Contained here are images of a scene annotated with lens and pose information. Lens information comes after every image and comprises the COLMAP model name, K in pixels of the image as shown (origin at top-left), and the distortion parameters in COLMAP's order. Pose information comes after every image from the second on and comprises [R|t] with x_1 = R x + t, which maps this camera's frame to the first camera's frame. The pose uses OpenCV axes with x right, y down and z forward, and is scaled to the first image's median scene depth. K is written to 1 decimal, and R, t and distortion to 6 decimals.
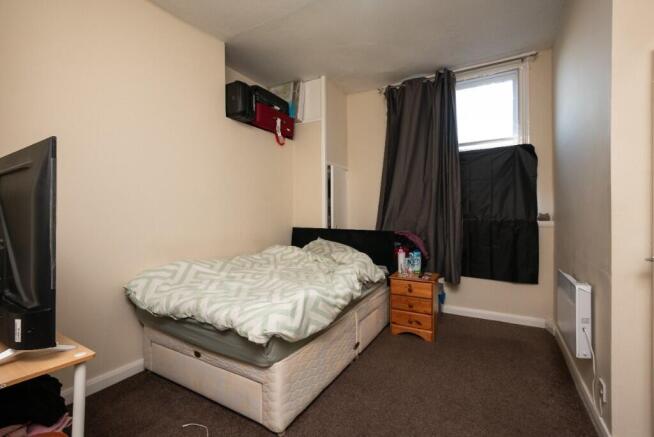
lens RADIAL K [[285.5, 0, 329.1], [0, 285.5, 232.3], [0, 0, 1]] dist [-0.000663, -0.000665]
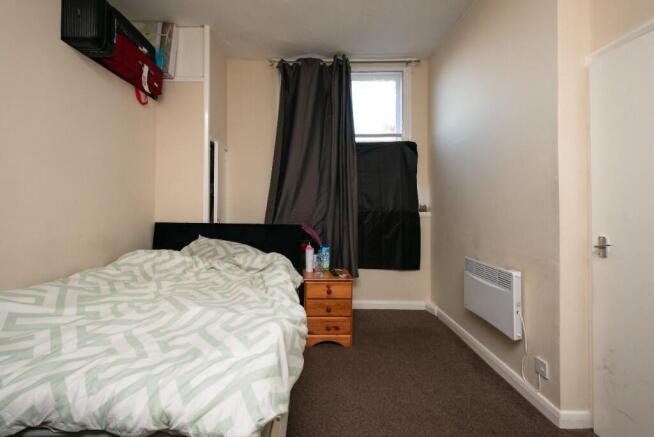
lens RADIAL K [[299.3, 0, 317.2], [0, 299.3, 210.2], [0, 0, 1]] dist [0.032141, -0.021414]
pose [[0.874732, -0.002913, 0.484599, -0.170046], [0.024677, 0.998952, -0.038539, -0.011611], [-0.483979, 0.045670, 0.873887, 0.177993]]
